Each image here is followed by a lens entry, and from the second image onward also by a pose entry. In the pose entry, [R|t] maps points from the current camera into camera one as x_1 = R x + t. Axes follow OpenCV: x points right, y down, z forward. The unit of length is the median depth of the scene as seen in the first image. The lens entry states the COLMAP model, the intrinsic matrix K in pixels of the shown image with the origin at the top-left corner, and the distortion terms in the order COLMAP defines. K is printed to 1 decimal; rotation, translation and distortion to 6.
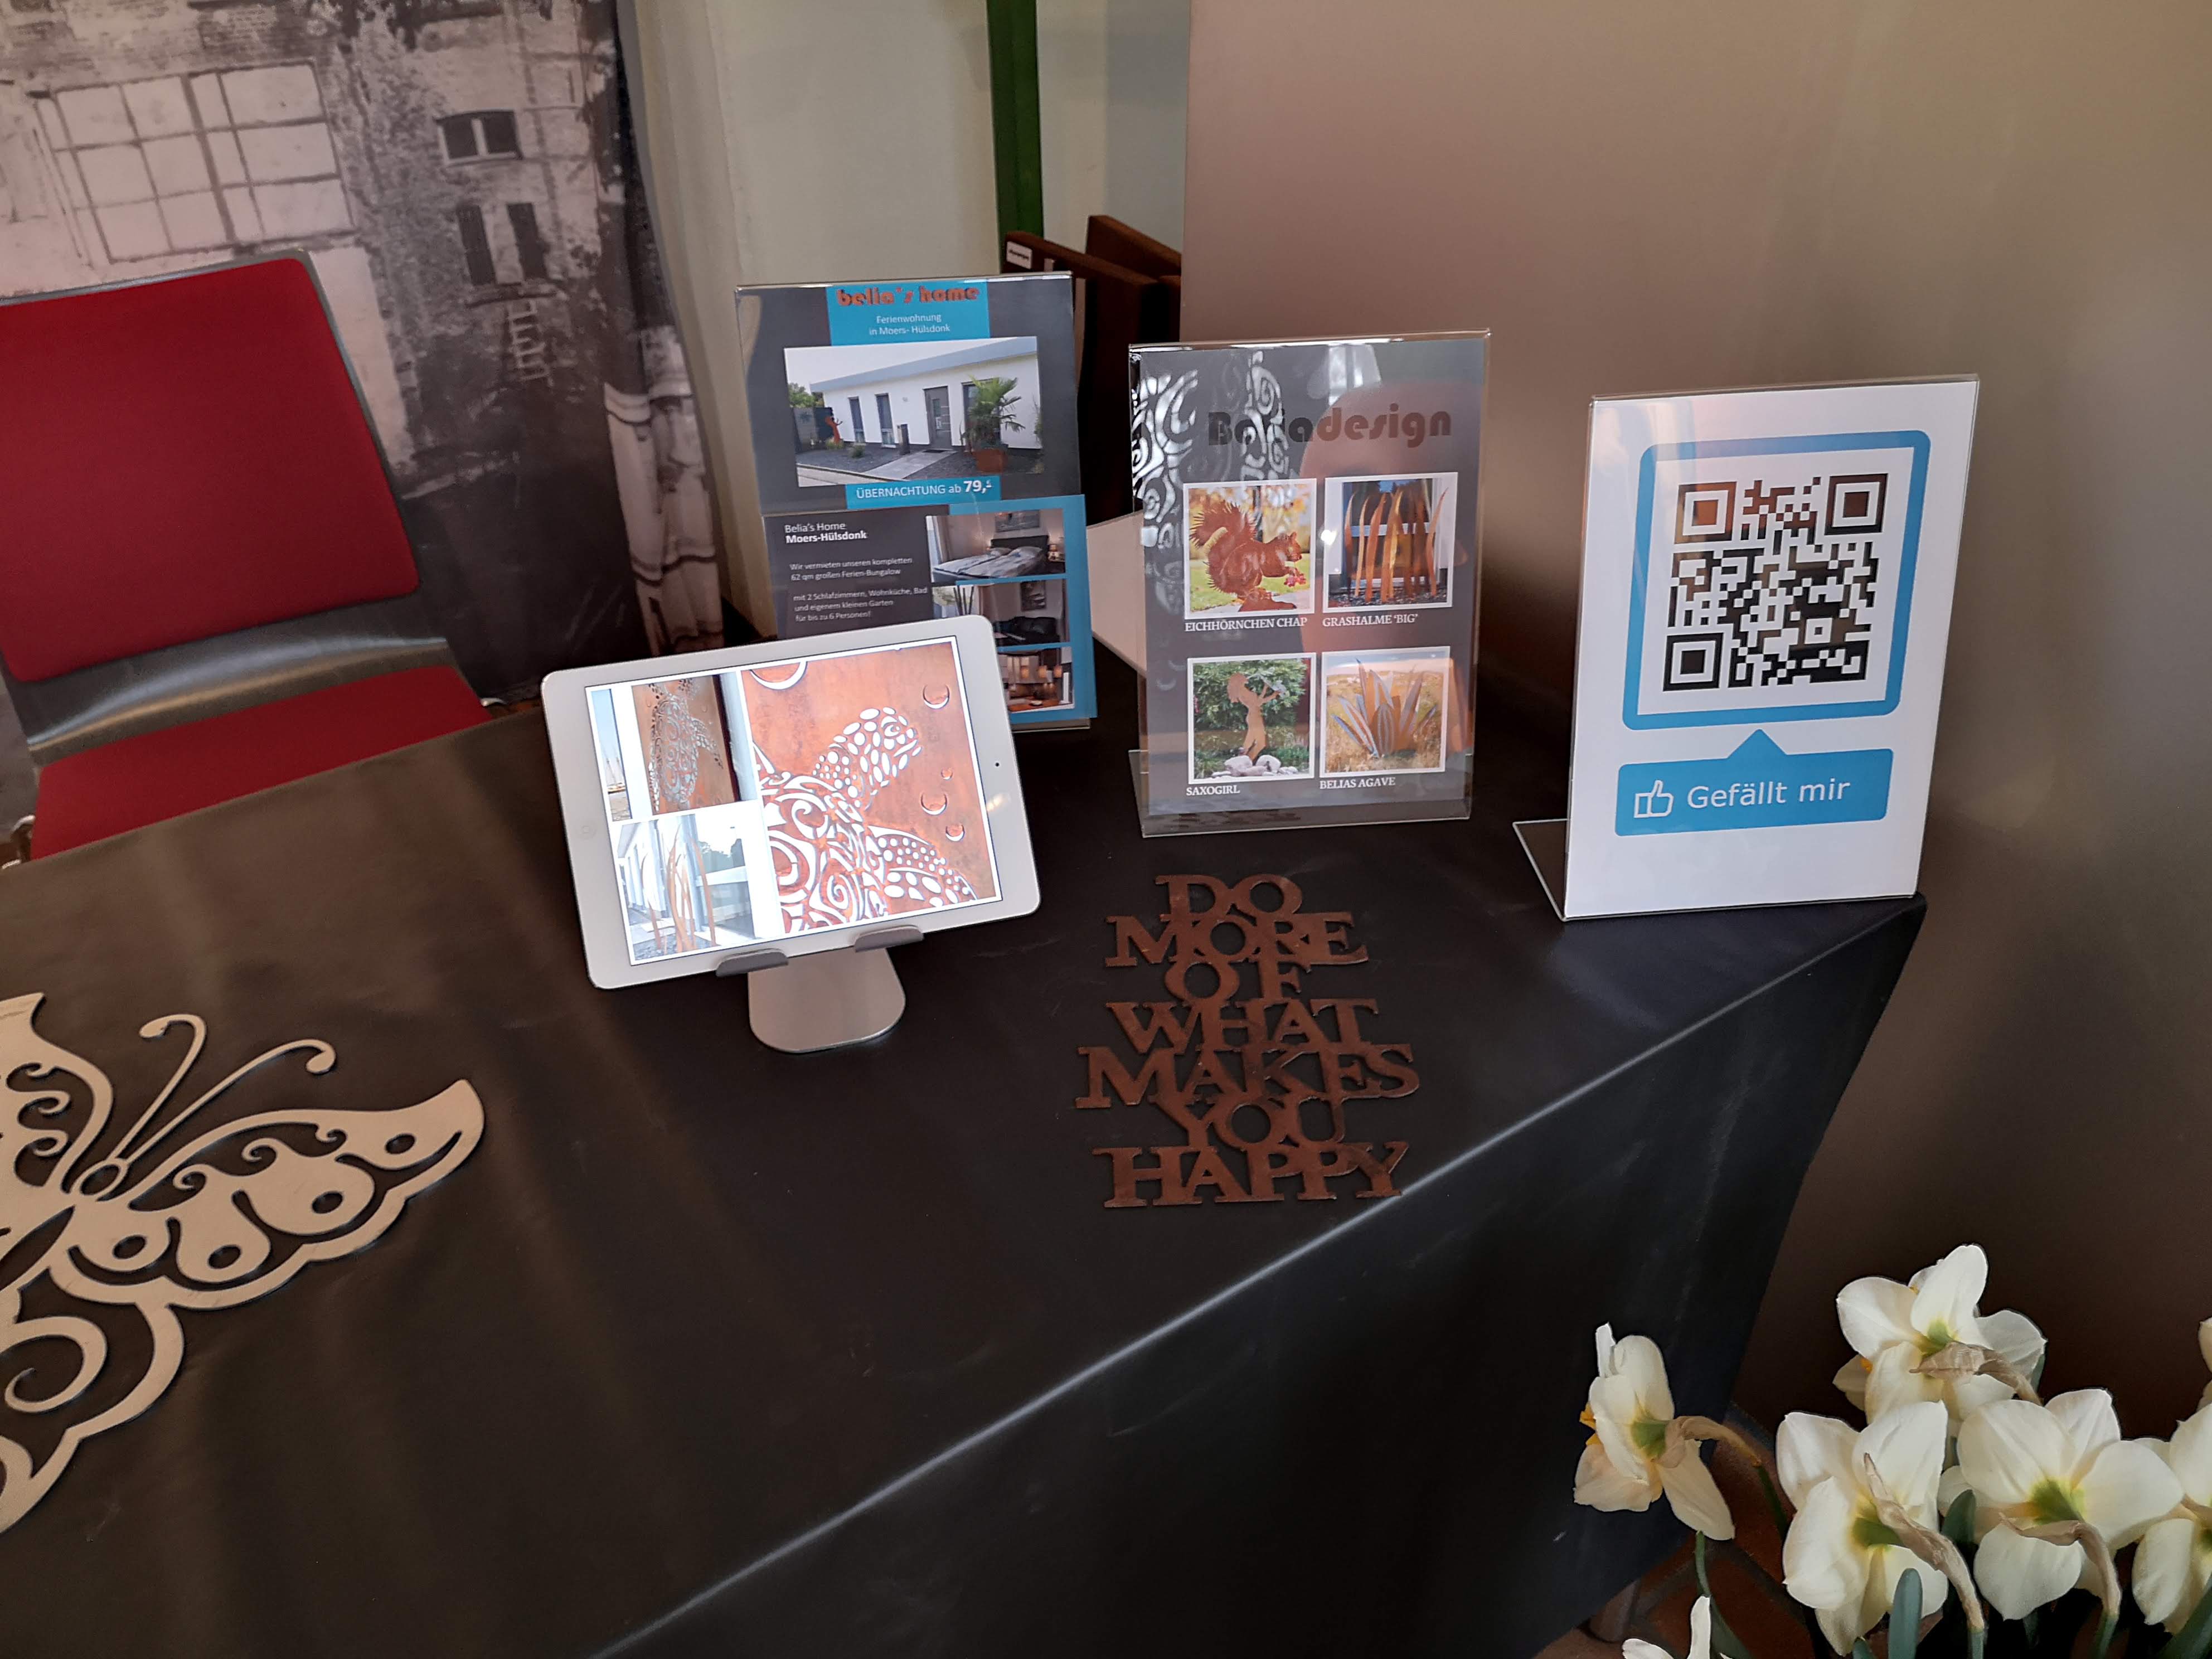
lens RADIAL K [[1759.2, 0, 1106.0], [0, 1759.2, 829.5], [0, 0, 1]] dist [0.069086, -0.097147]
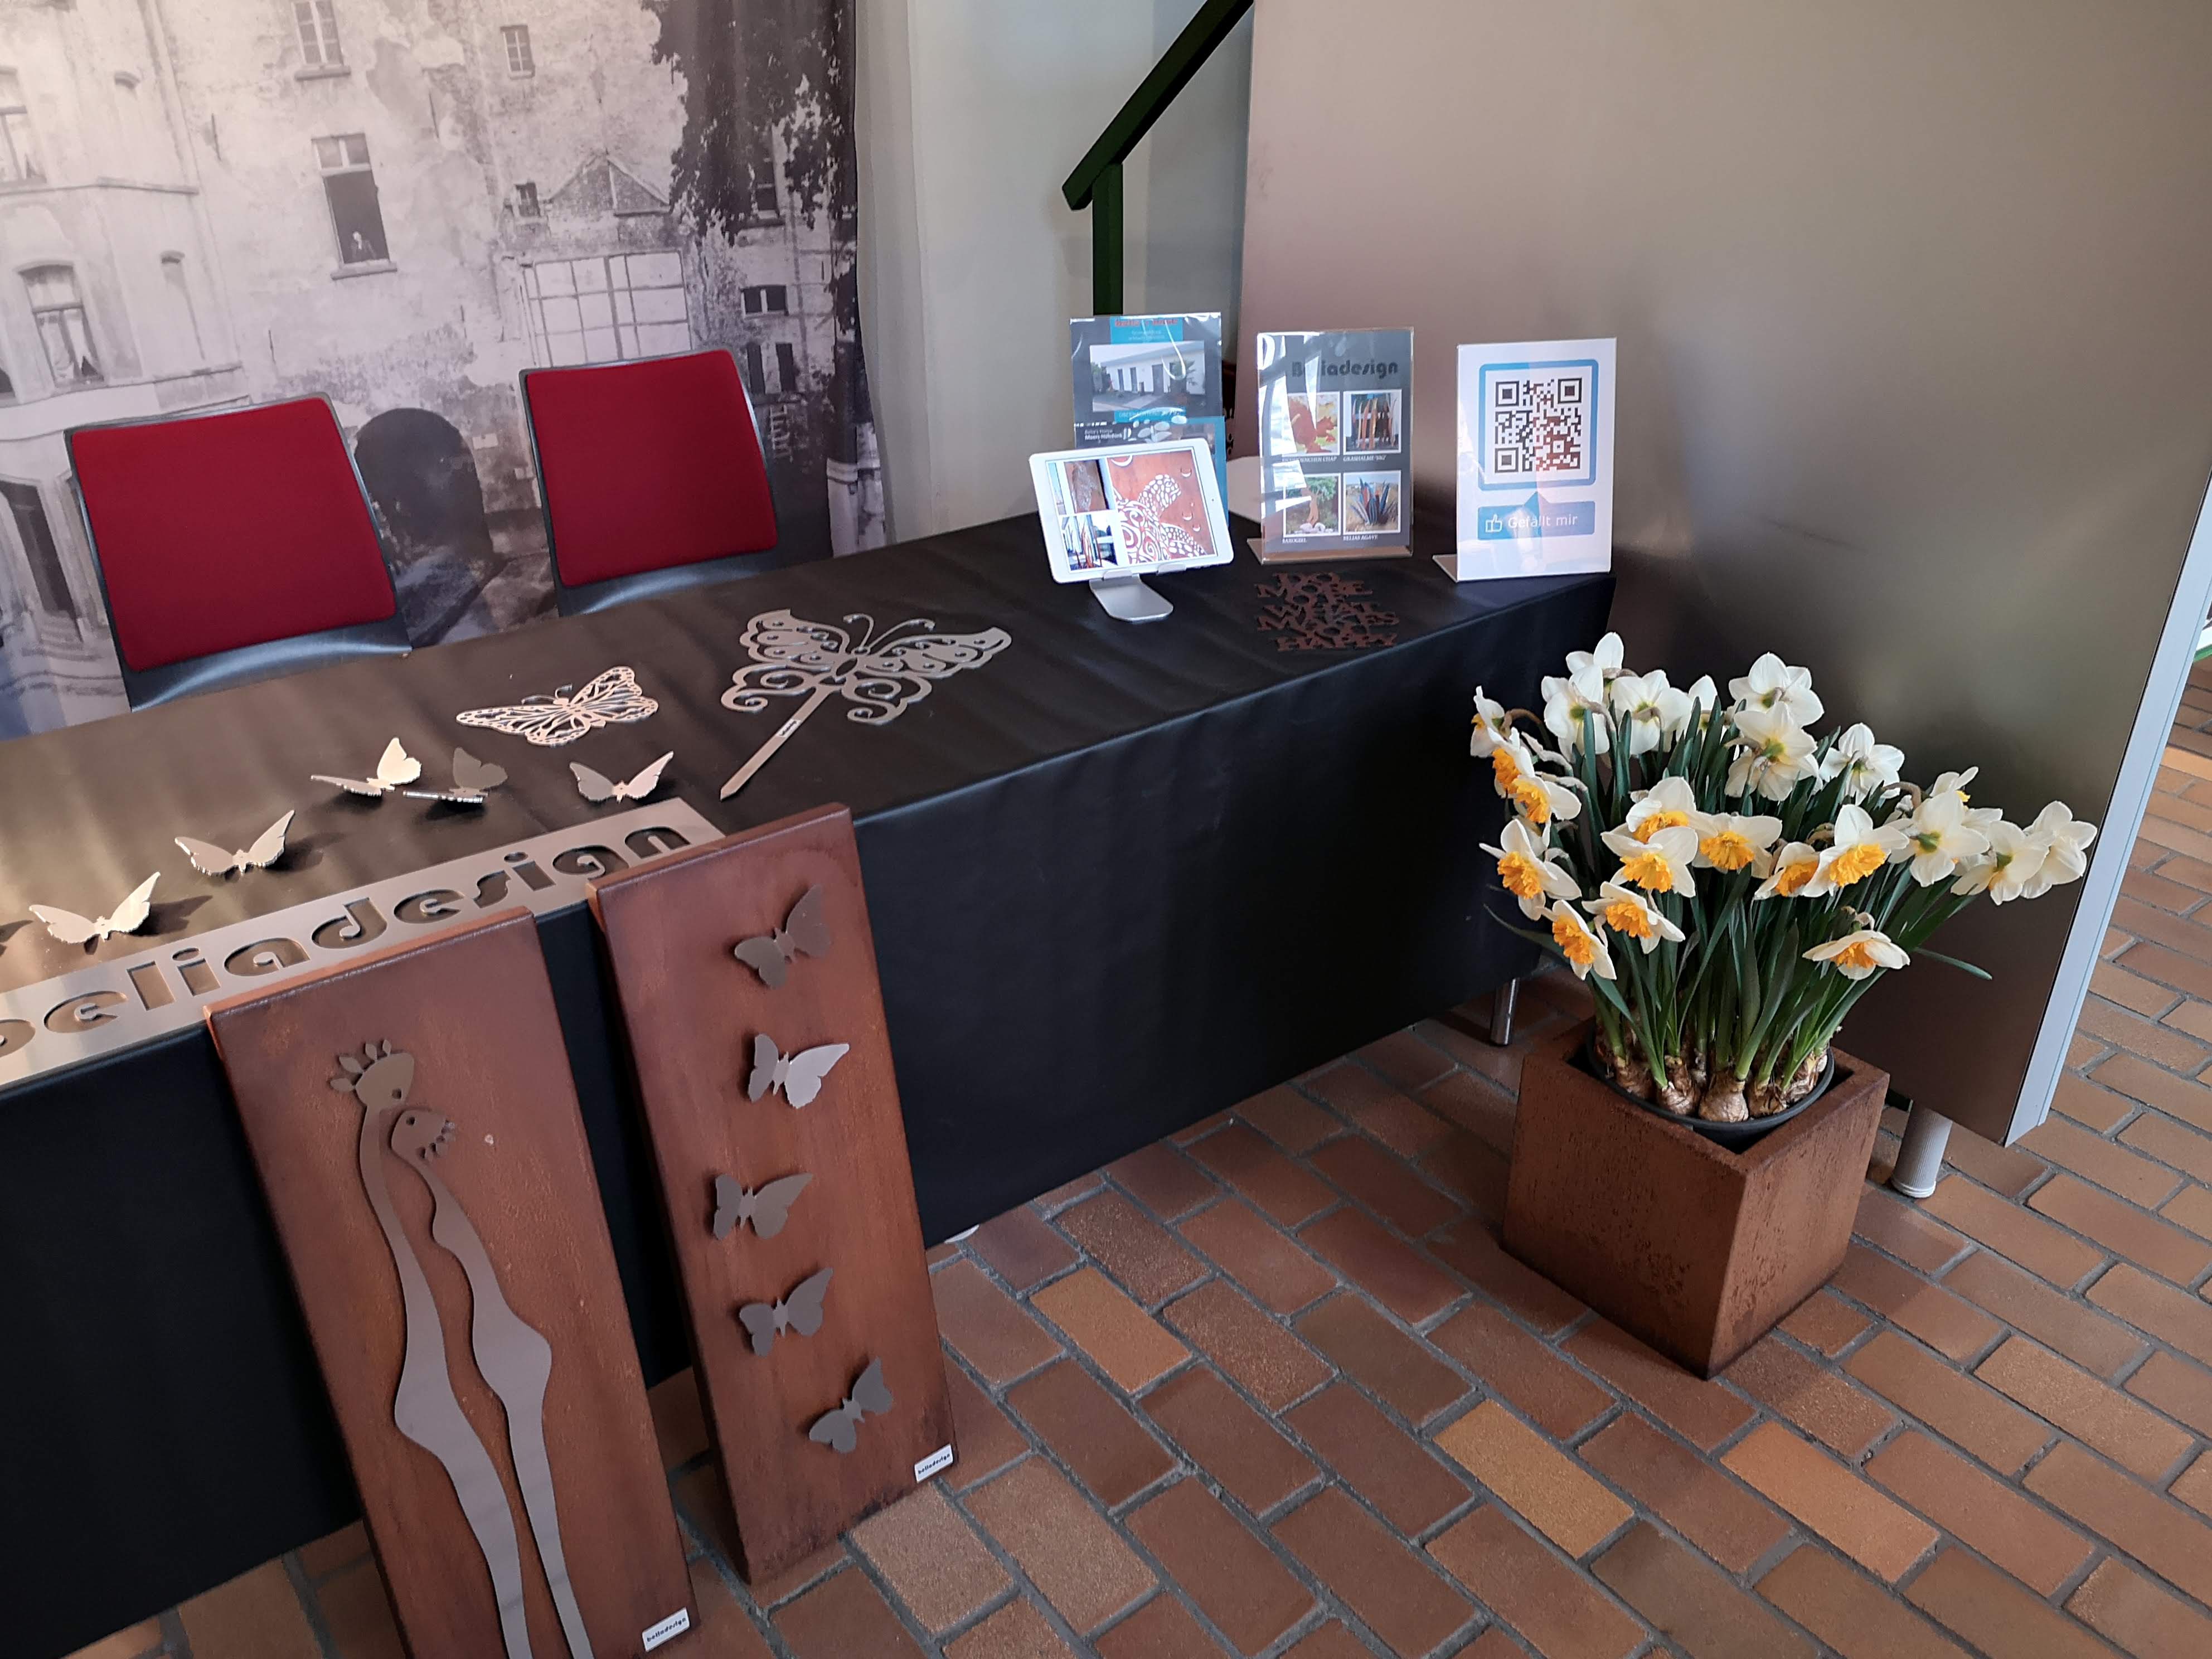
lens RADIAL K [[1718.3, 0, 1119.1], [0, 1718.3, 837.4], [0, 0, 1]] dist [0.052801, 0.001957]
pose [[0.997964, -0.019190, 0.060819, -0.284308], [0.026318, 0.992586, -0.118661, 0.574135], [-0.058091, 0.120020, 0.991070, -1.018471]]
